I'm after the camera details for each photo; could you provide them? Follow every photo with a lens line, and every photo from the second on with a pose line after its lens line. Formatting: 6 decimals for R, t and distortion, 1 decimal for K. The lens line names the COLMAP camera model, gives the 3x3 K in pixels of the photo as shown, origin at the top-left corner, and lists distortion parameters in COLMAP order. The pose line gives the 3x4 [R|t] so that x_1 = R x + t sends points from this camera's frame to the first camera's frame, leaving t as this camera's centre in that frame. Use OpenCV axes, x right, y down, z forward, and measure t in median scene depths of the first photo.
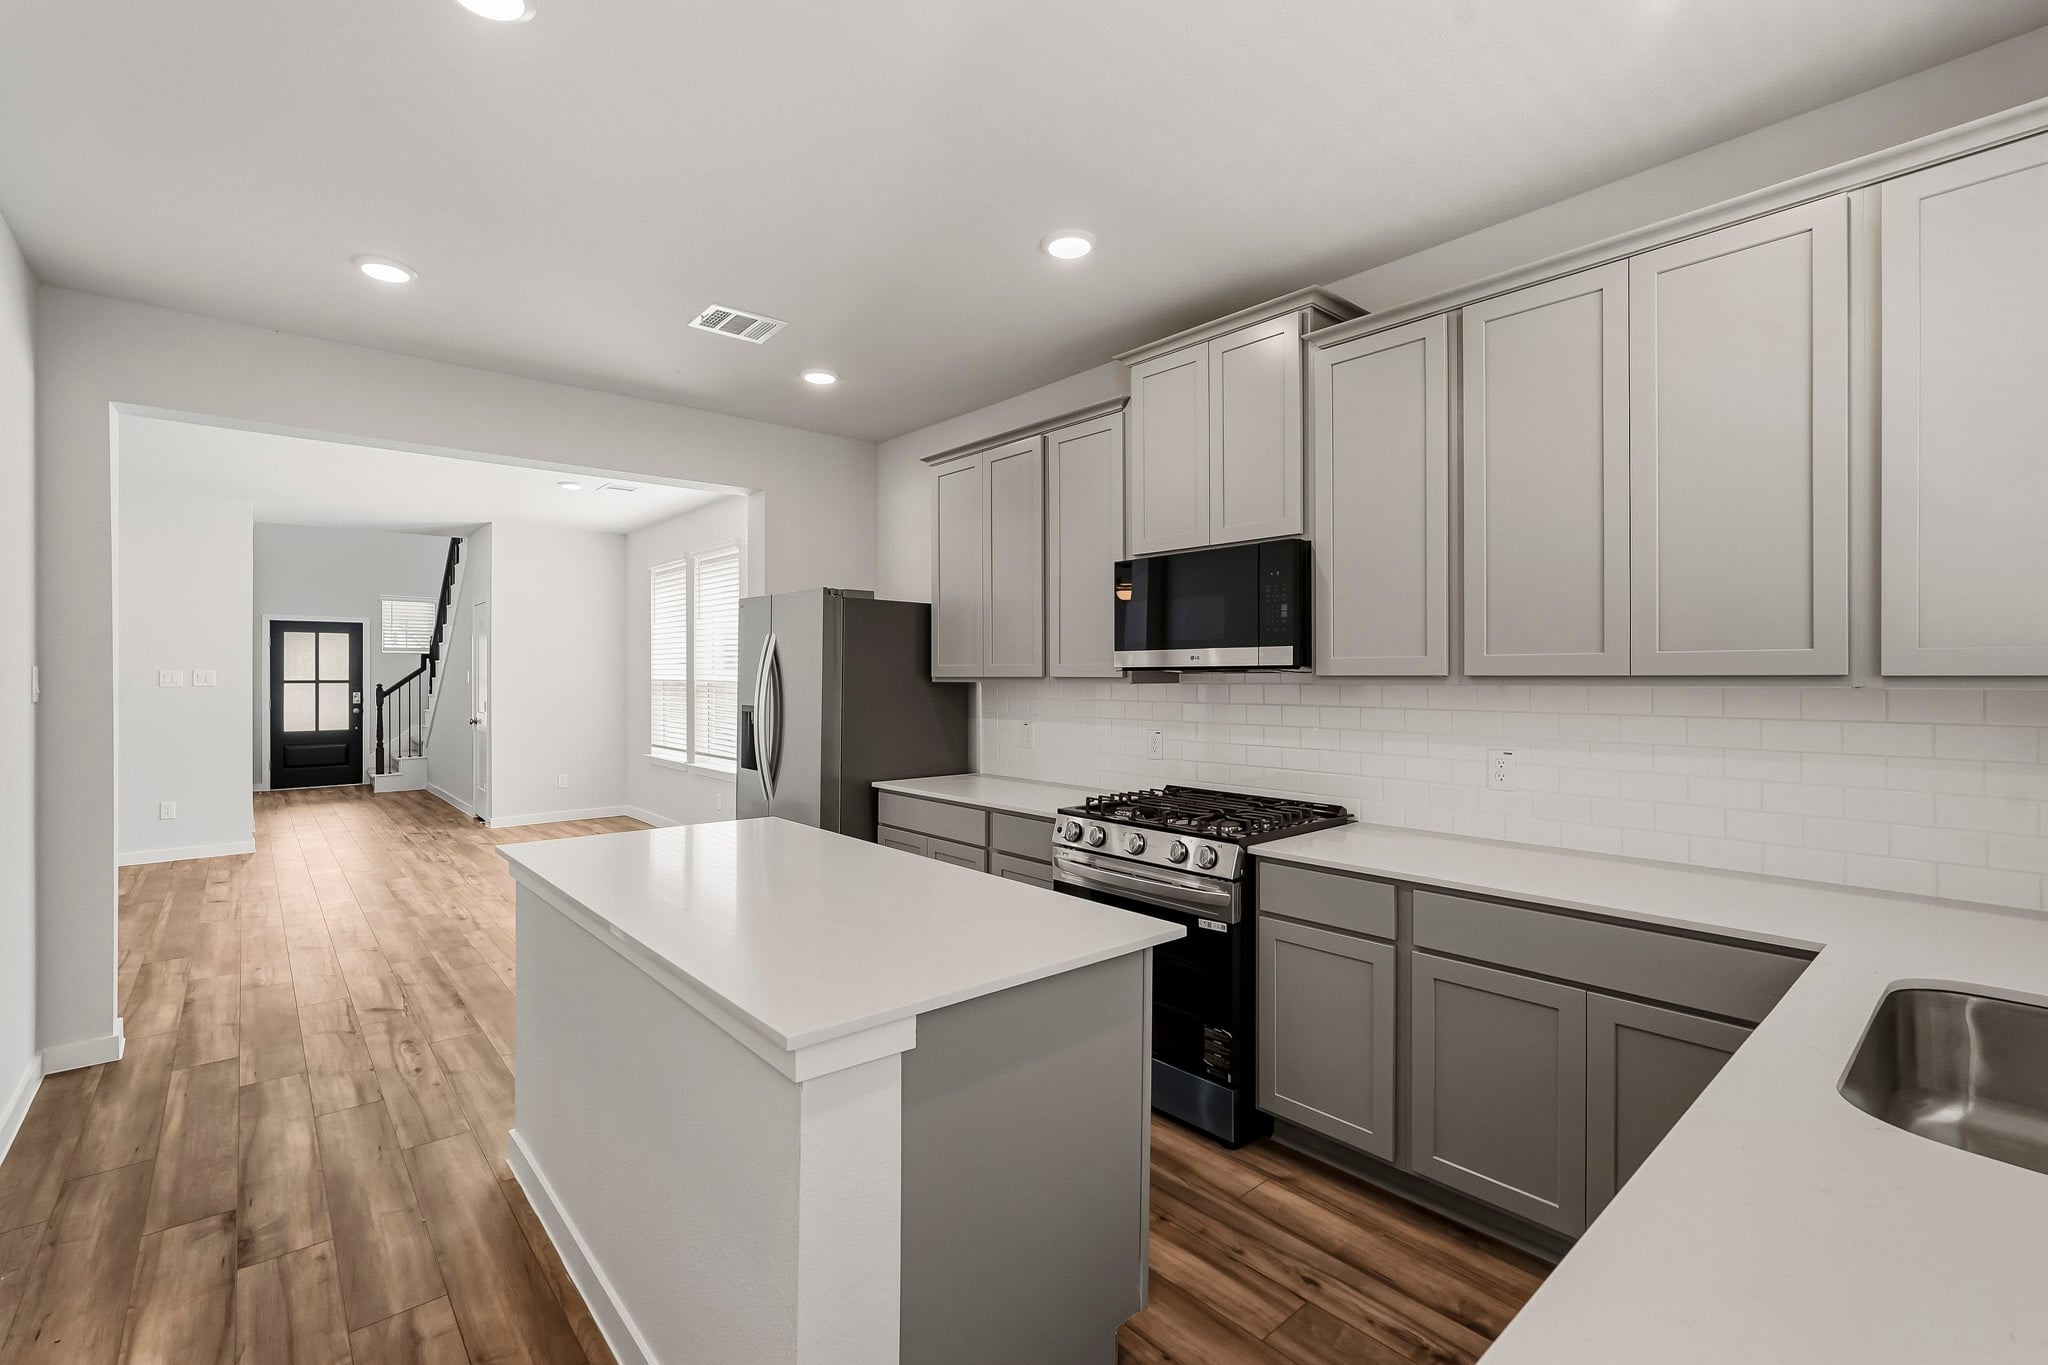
lens RADIAL K [[915.6, 0, 1017.0], [0, 915.6, 673.1], [0, 0, 1]] dist [0.000749, 0.000218]
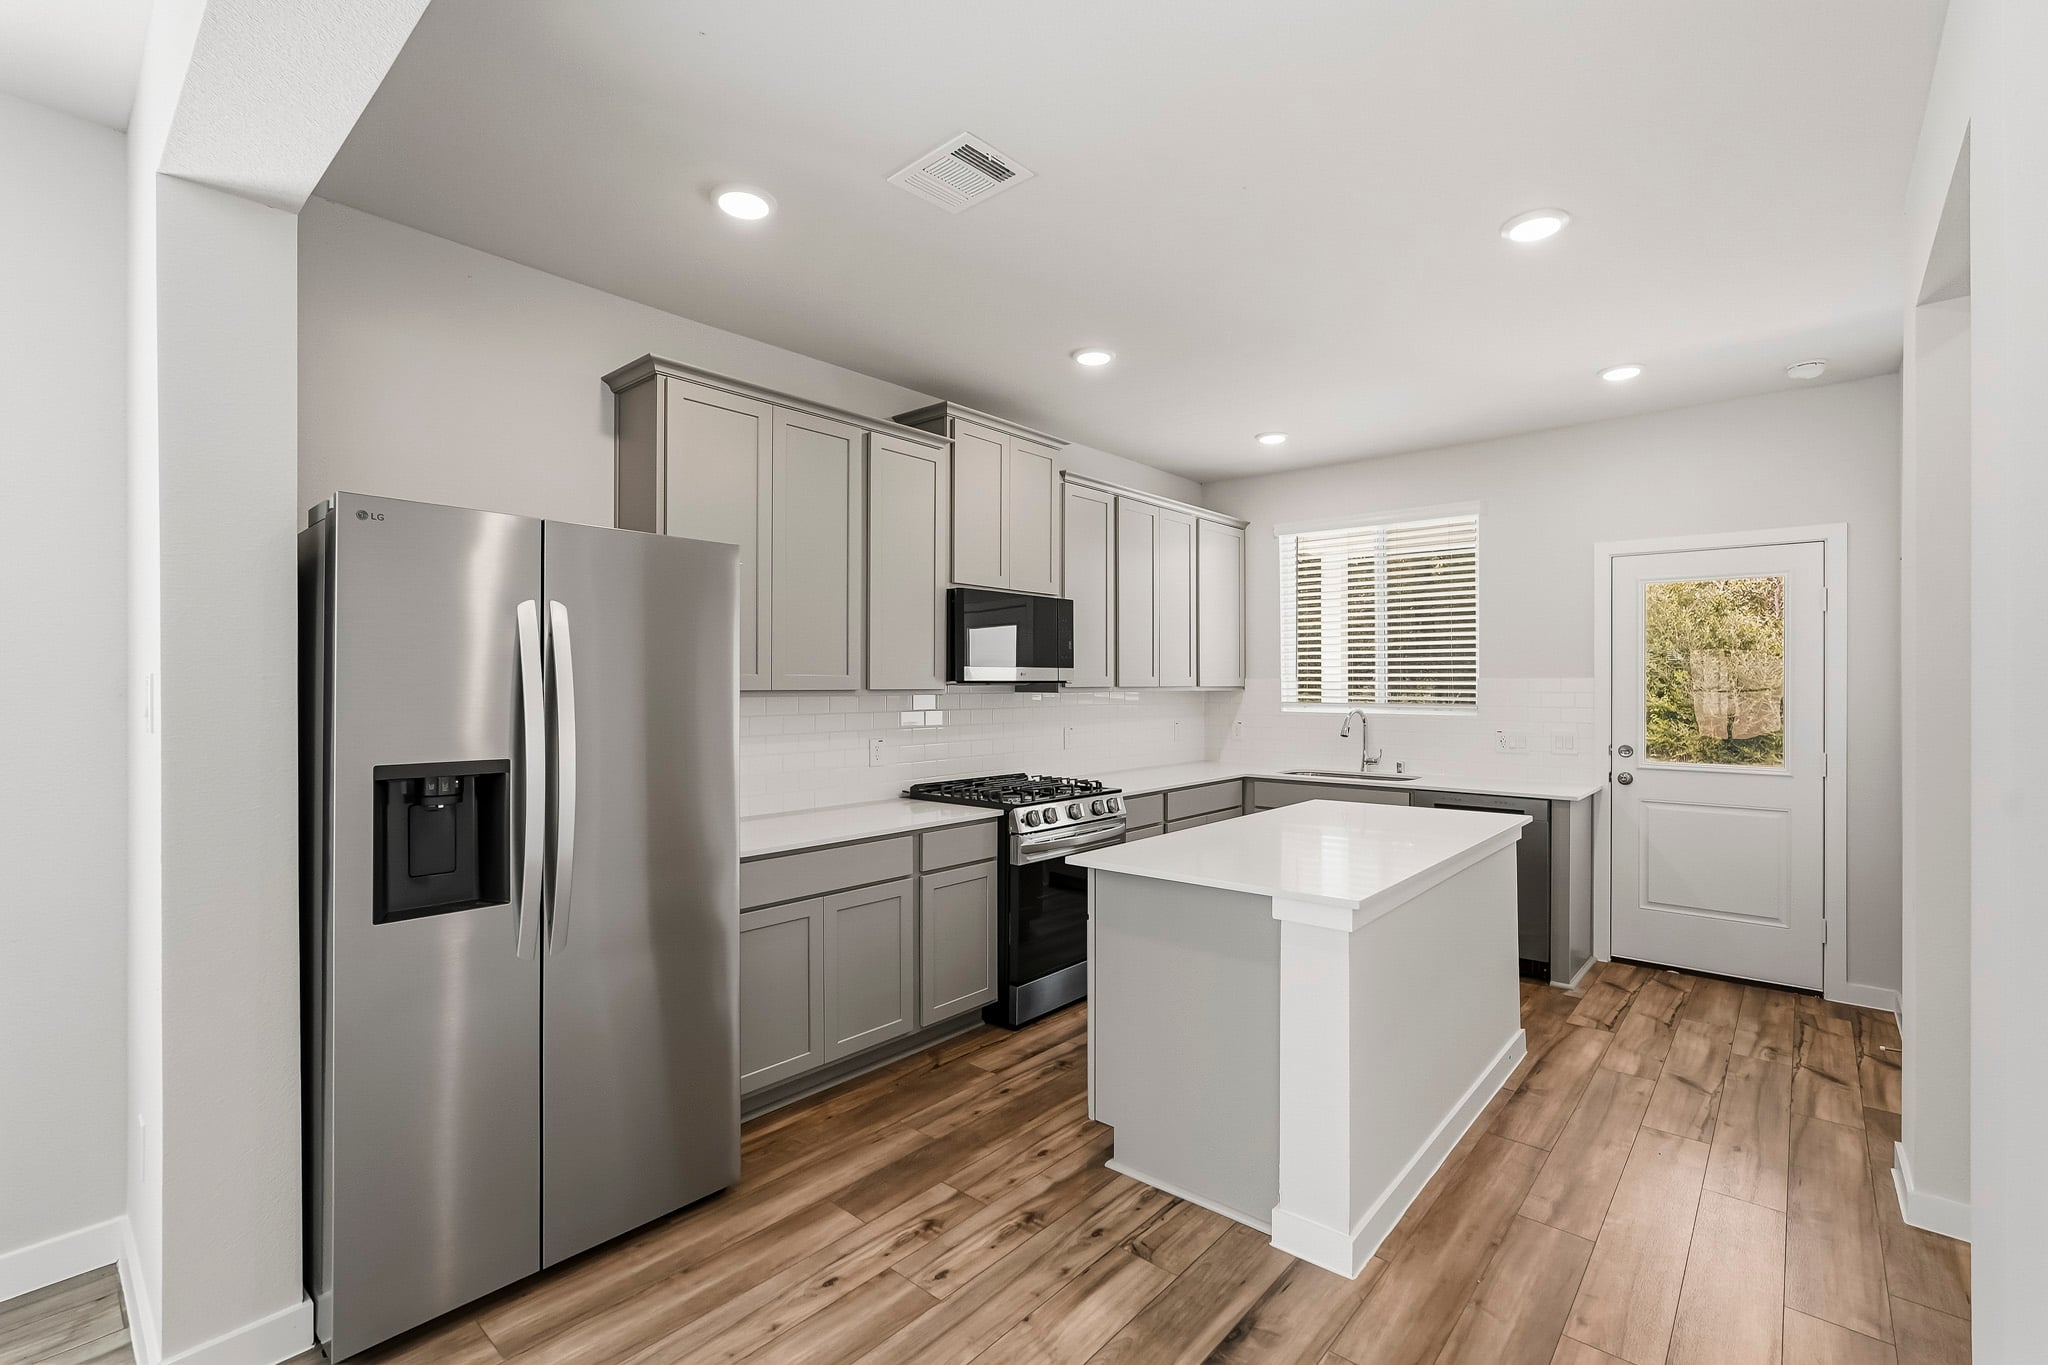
lens RADIAL K [[903.6, 0, 1025.1], [0, 903.6, 685.1], [0, 0, 1]] dist [-0.016666, 0.008145]
pose [[-0.150547, -0.000338, 0.988603, -1.349463], [-0.005004, 0.999987, -0.000420, -0.003498], [-0.988590, -0.005010, -0.150547, 1.457663]]
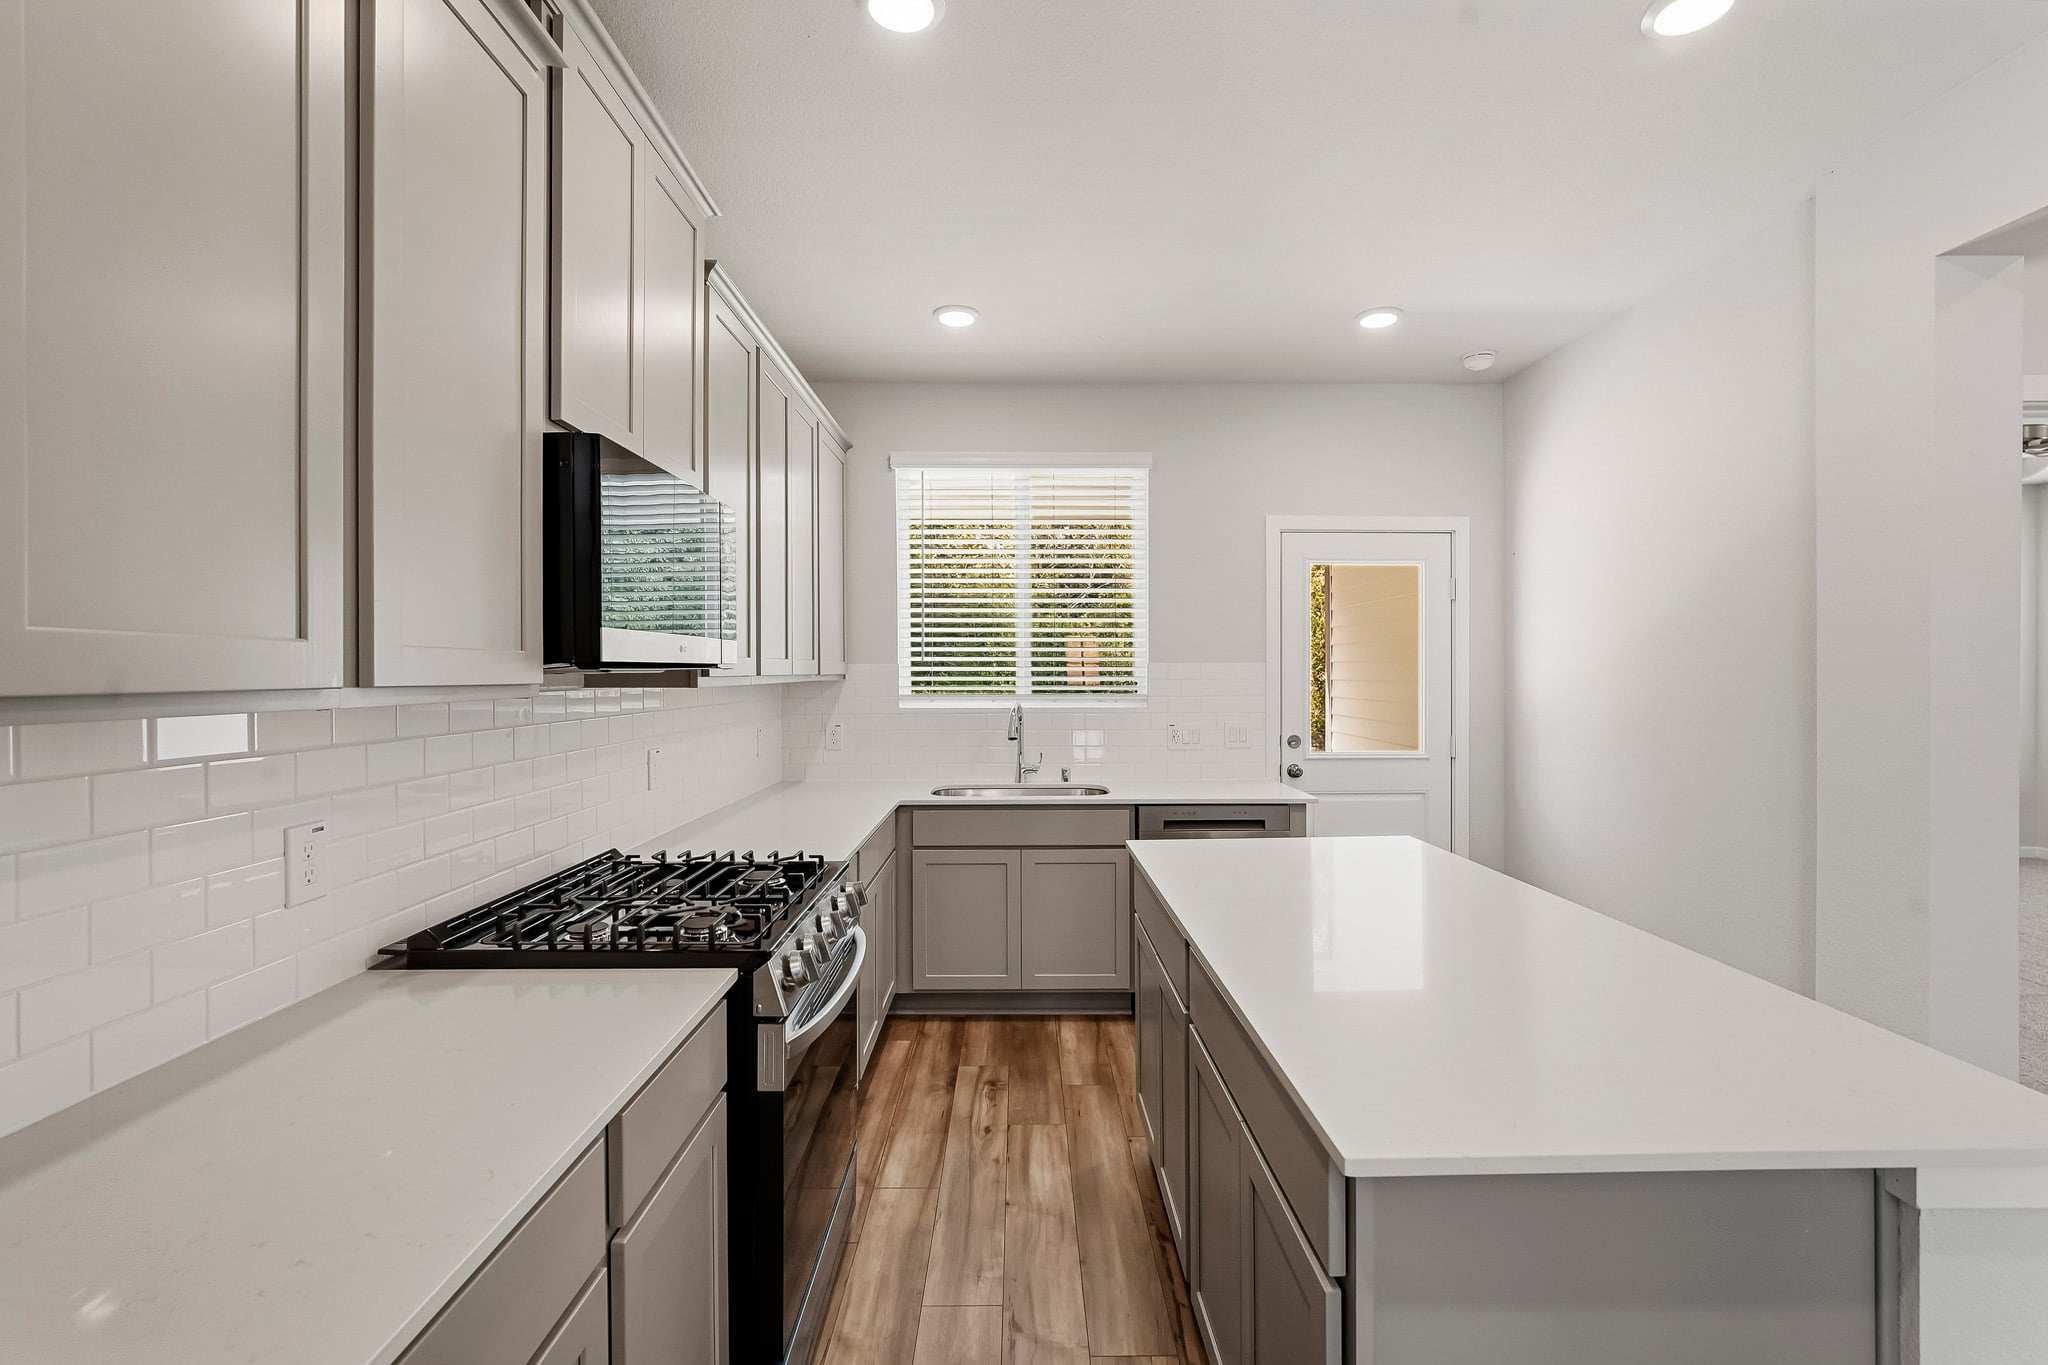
lens RADIAL K [[907.4, 0, 1024.0], [0, 907.4, 682.5], [0, 0, 1]] dist [-0.014751, 0.000074]
pose [[-0.766709, -0.003268, 0.641987, -0.464764], [0.001359, 0.999977, 0.006714, -0.000565], [-0.641994, 0.006020, -0.766686, 1.614500]]
